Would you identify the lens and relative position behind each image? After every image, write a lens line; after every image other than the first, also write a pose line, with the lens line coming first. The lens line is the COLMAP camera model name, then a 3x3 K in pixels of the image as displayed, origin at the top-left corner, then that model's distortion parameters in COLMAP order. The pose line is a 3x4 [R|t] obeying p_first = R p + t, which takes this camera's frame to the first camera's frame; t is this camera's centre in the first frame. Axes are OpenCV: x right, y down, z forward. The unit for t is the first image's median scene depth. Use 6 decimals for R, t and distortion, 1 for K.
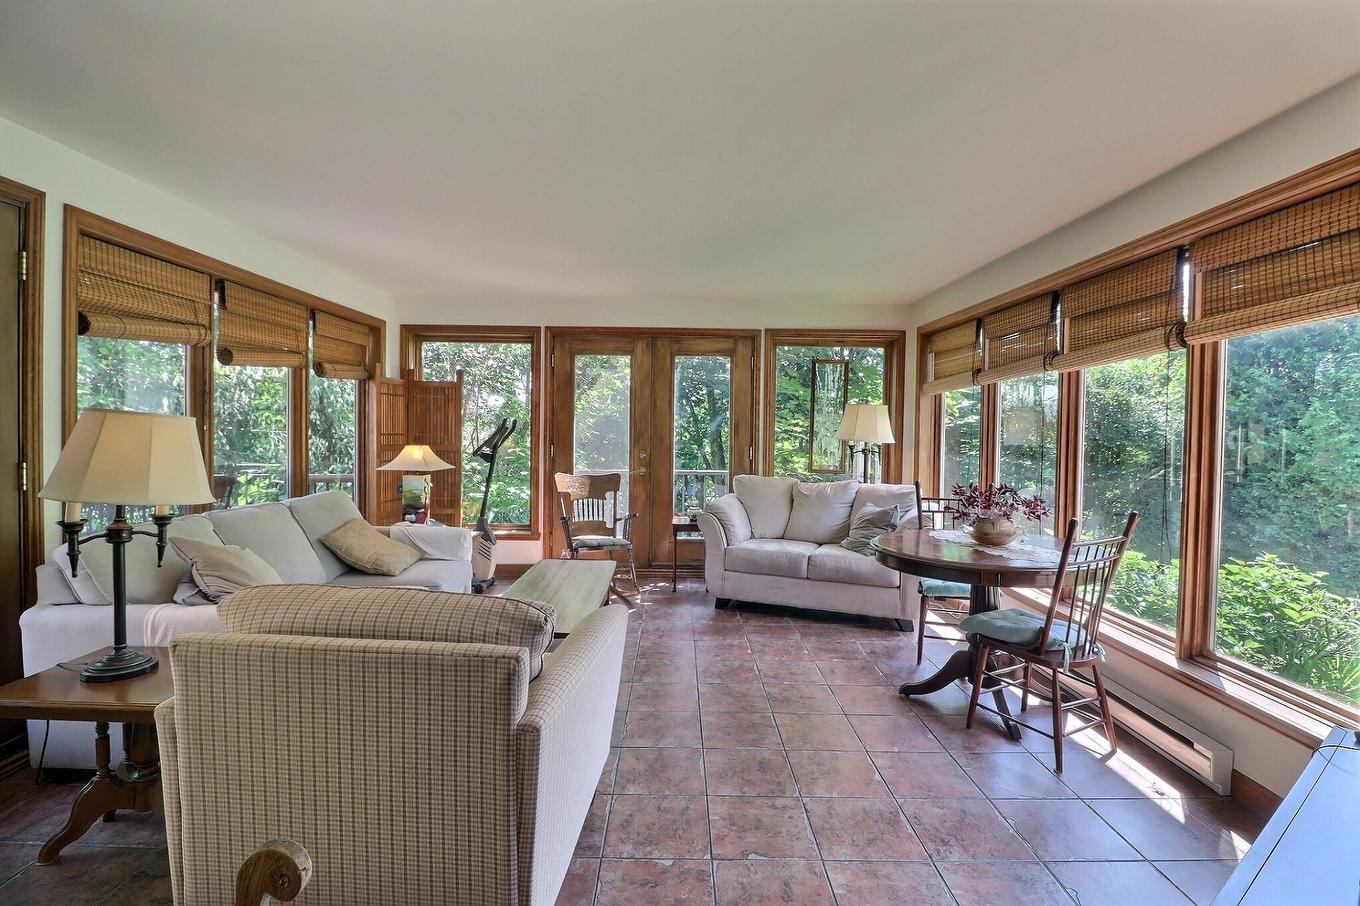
lens RADIAL K [[635.6, 0, 678.4], [0, 635.6, 442.0], [0, 0, 1]] dist [-0.000491, -0.013452]
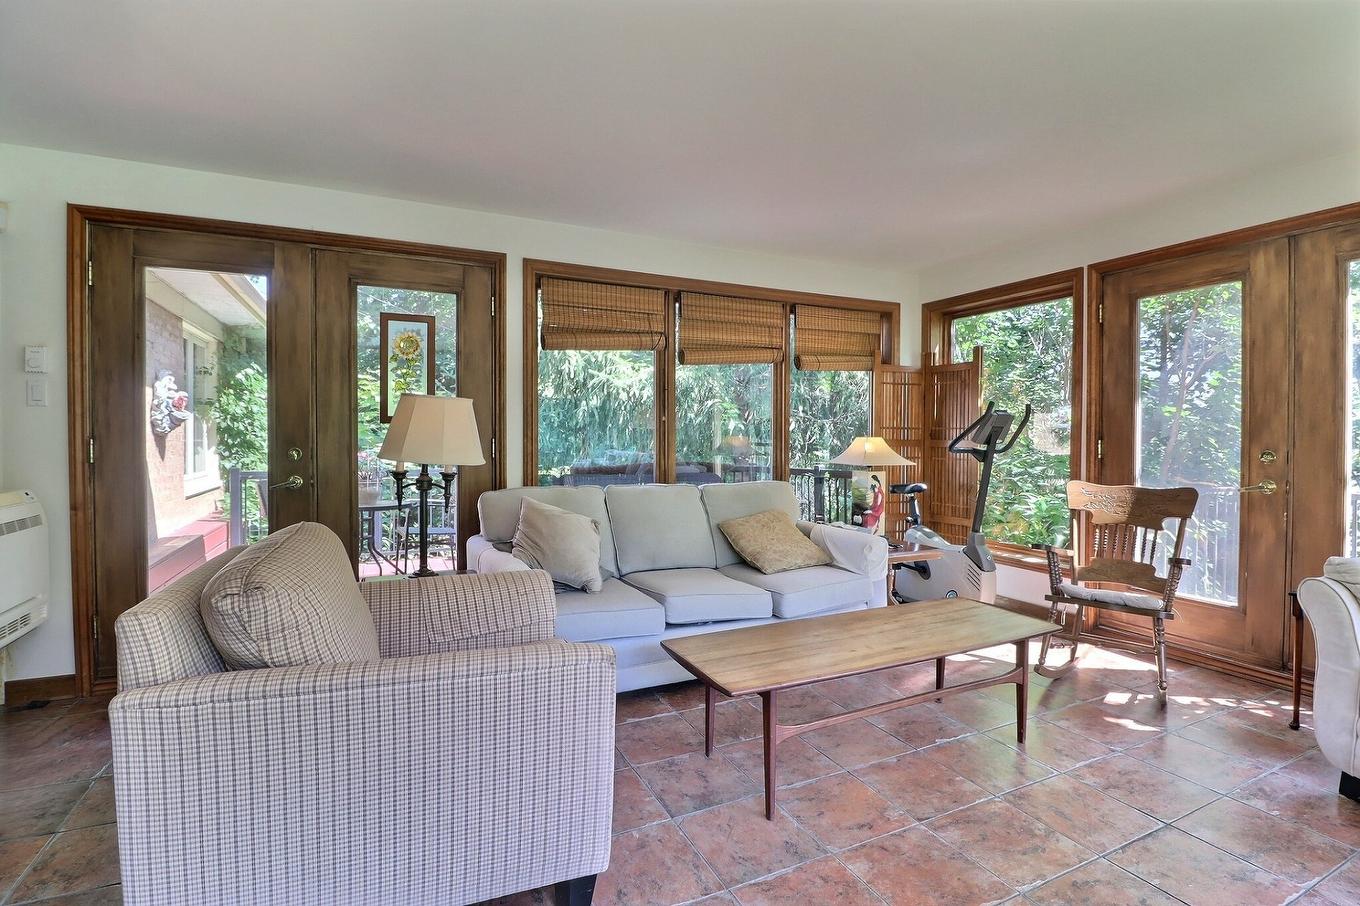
lens RADIAL K [[635.6, 0, 678.4], [0, 635.6, 442.0], [0, 0, 1]] dist [-0.000491, -0.013452]
pose [[0.428131, -0.002375, -0.903714, 0.226107], [-0.016096, 0.999818, -0.010253, 0.022146], [0.903573, 0.018936, 0.428015, 0.335043]]
